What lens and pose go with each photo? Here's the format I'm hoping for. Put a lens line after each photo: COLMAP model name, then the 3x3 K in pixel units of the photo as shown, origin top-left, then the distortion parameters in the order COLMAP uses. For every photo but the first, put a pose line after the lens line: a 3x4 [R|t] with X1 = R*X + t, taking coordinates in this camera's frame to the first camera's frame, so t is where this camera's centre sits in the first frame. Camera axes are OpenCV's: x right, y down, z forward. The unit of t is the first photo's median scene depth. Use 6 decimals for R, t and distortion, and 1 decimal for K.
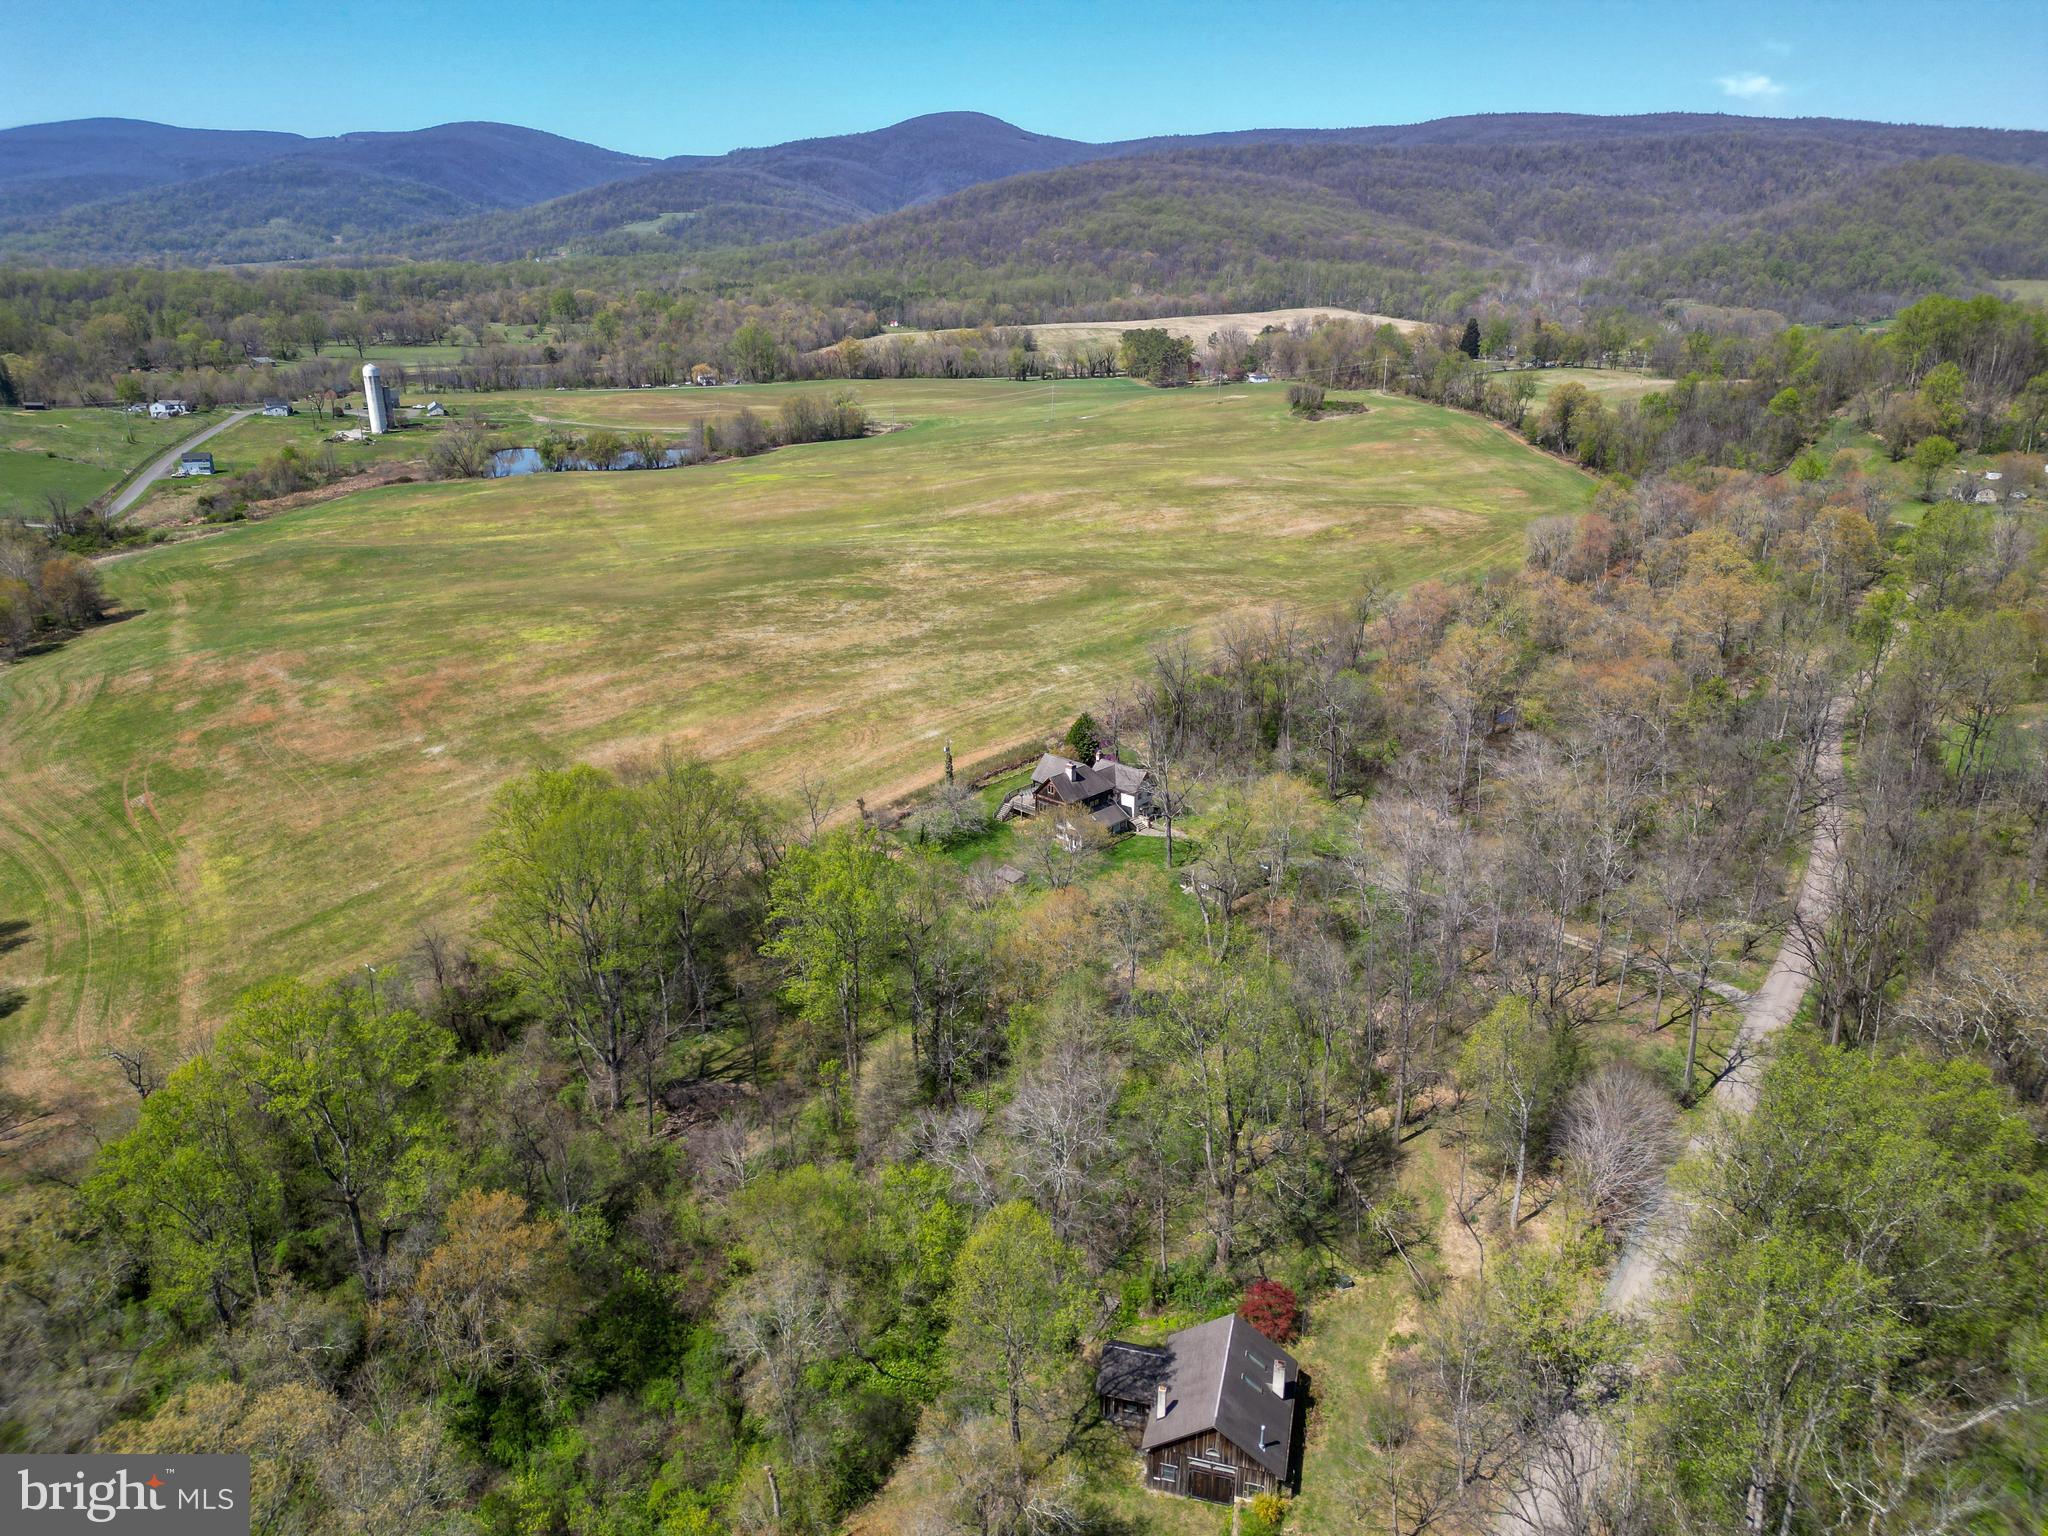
lens RADIAL K [[1423.7, 0, 1019.9], [0, 1423.7, 782.1], [0, 0, 1]] dist [0.069963, -0.064749]
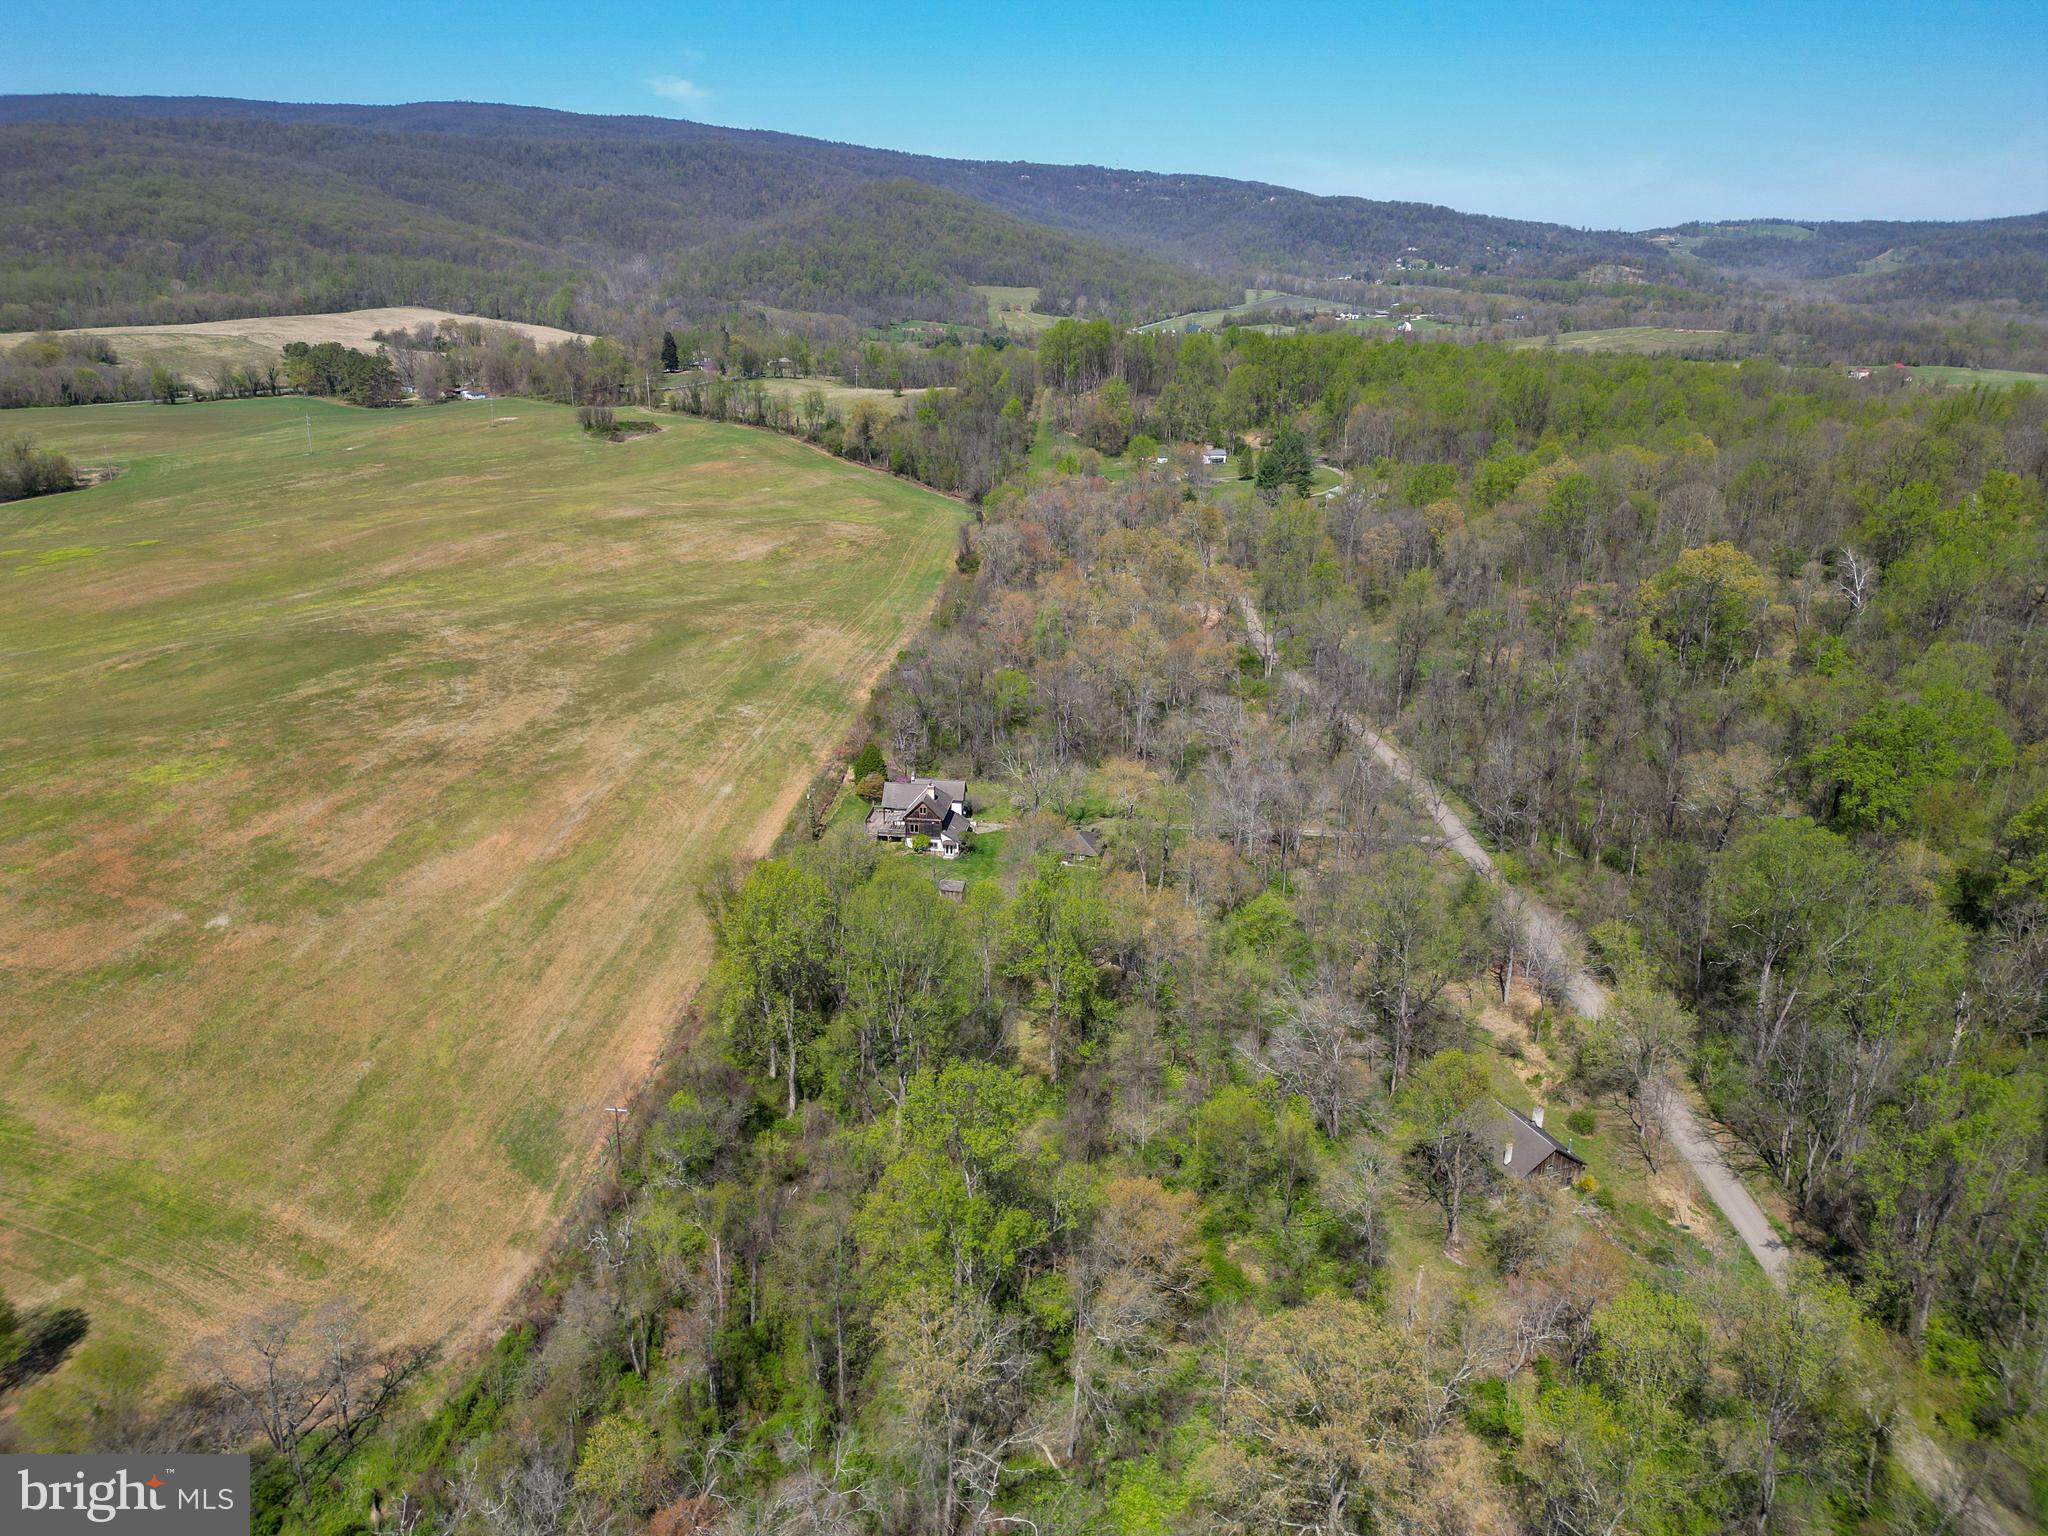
lens RADIAL K [[1423.7, 0, 1019.9], [0, 1423.7, 782.1], [0, 0, 1]] dist [0.069963, -0.064749]
pose [[0.800233, -0.196383, 0.566622, -0.434492], [0.191785, 0.979046, 0.068467, -0.062755], [-0.568195, 0.053880, 0.821128, 0.006810]]
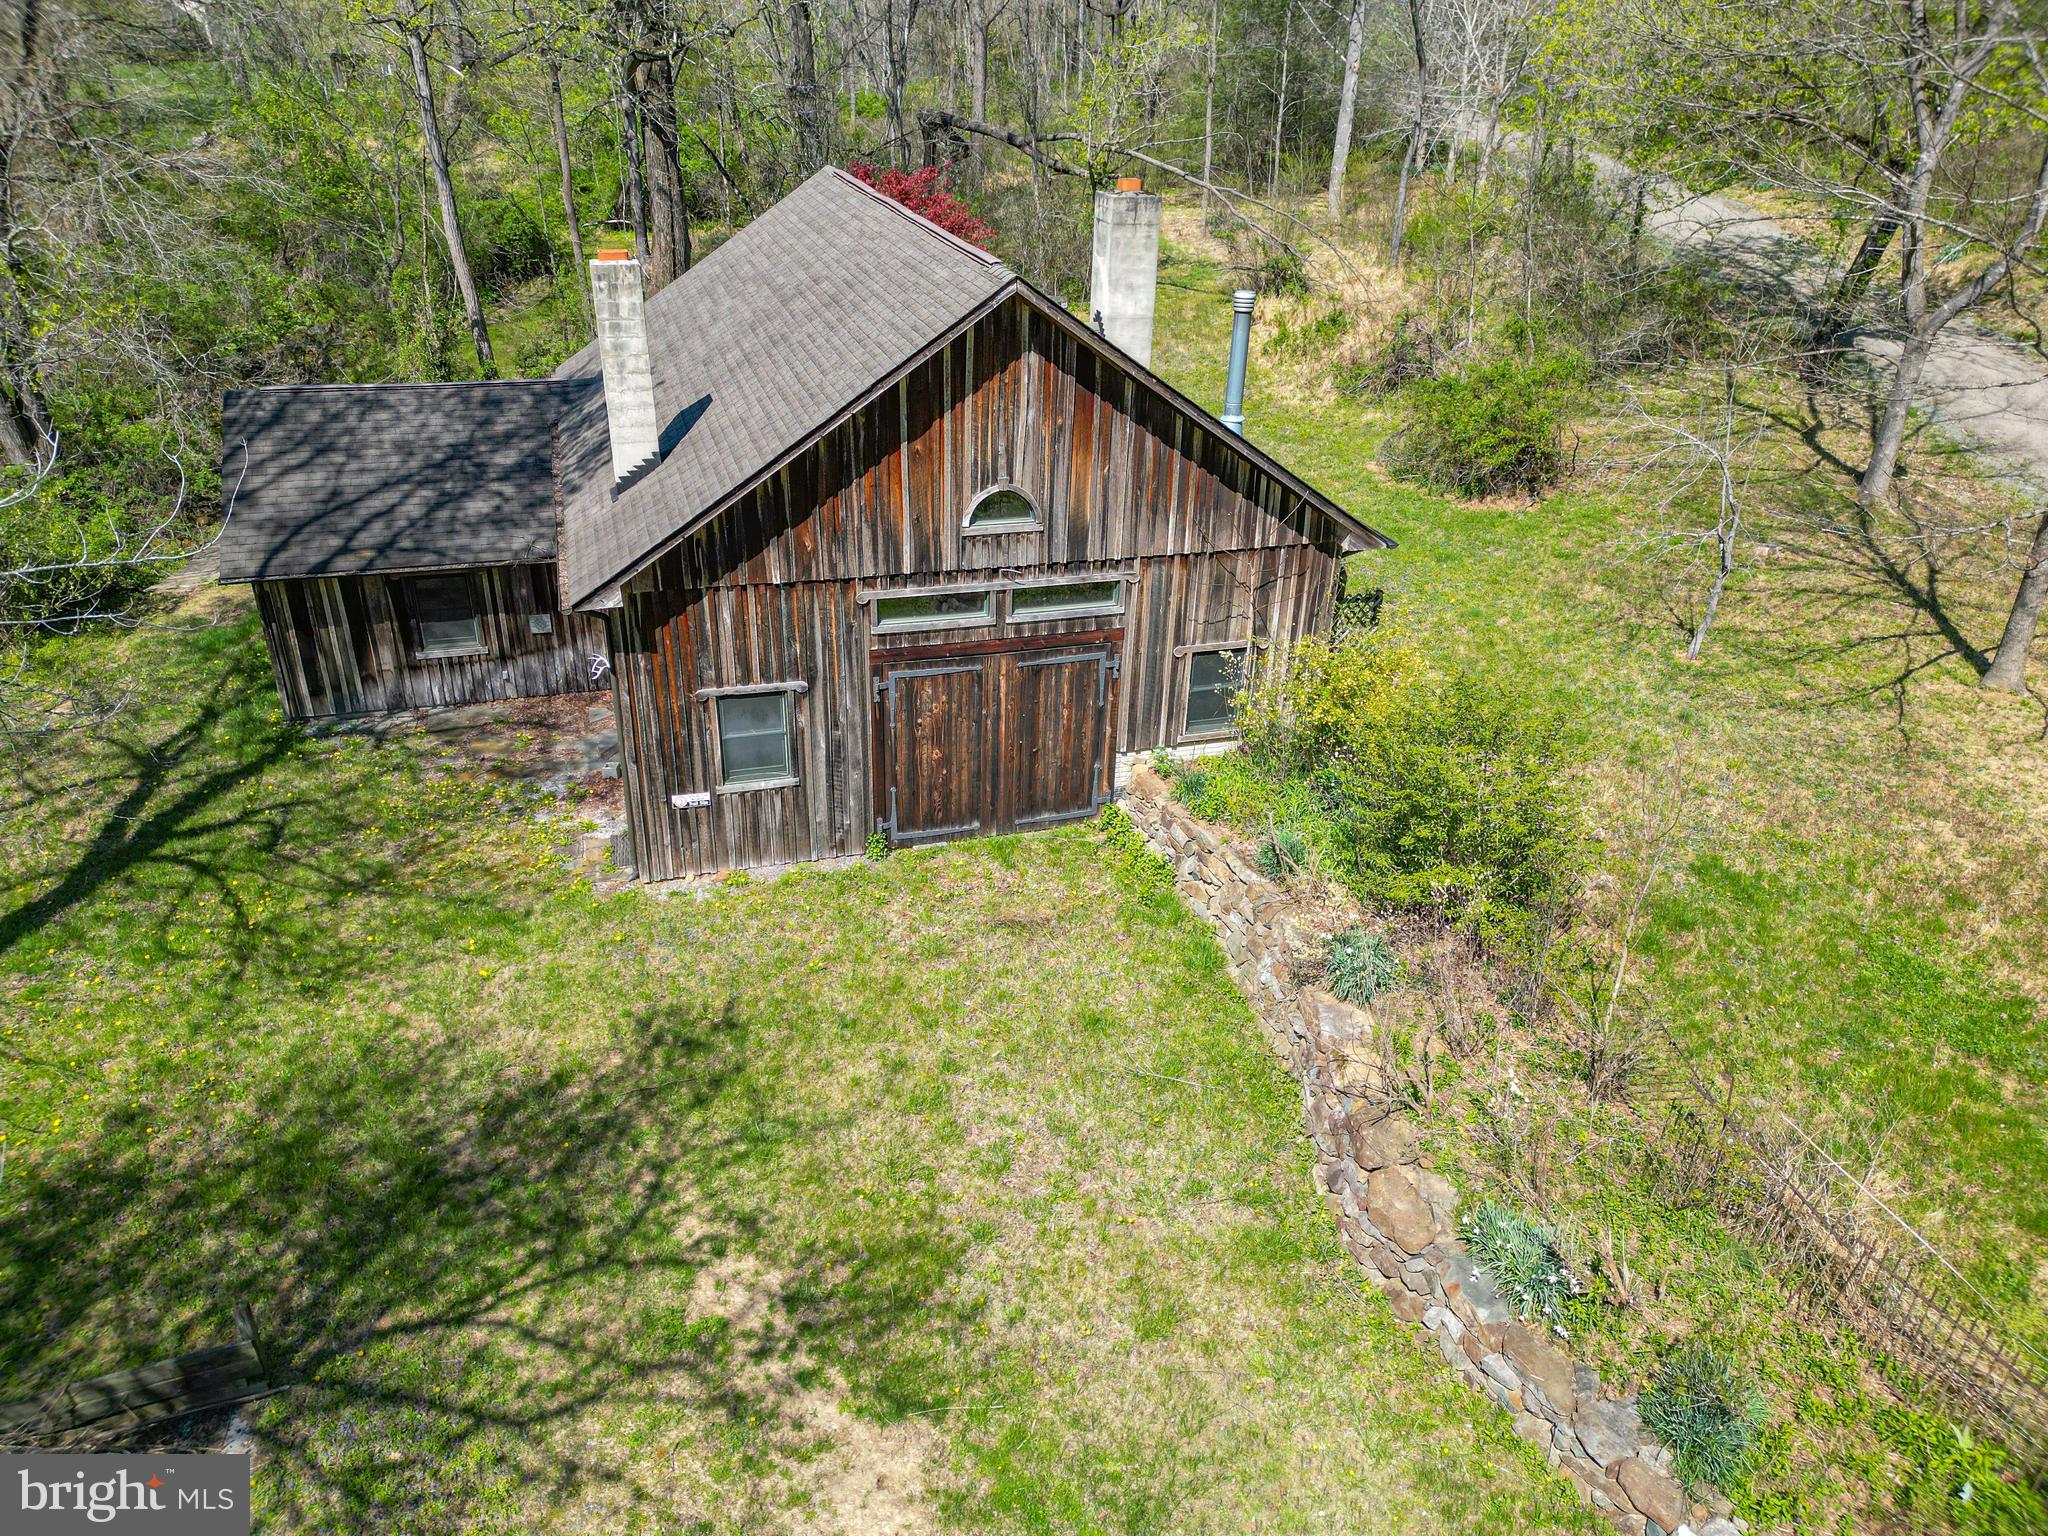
lens RADIAL K [[1423.7, 0, 1019.9], [0, 1423.7, 782.1], [0, 0, 1]] dist [0.069963, -0.064749]
pose [[0.855760, -0.229603, 0.463636, 0.019735], [0.157261, 0.969169, 0.189687, 0.177641], [-0.492894, -0.089414, 0.865483, 0.326042]]
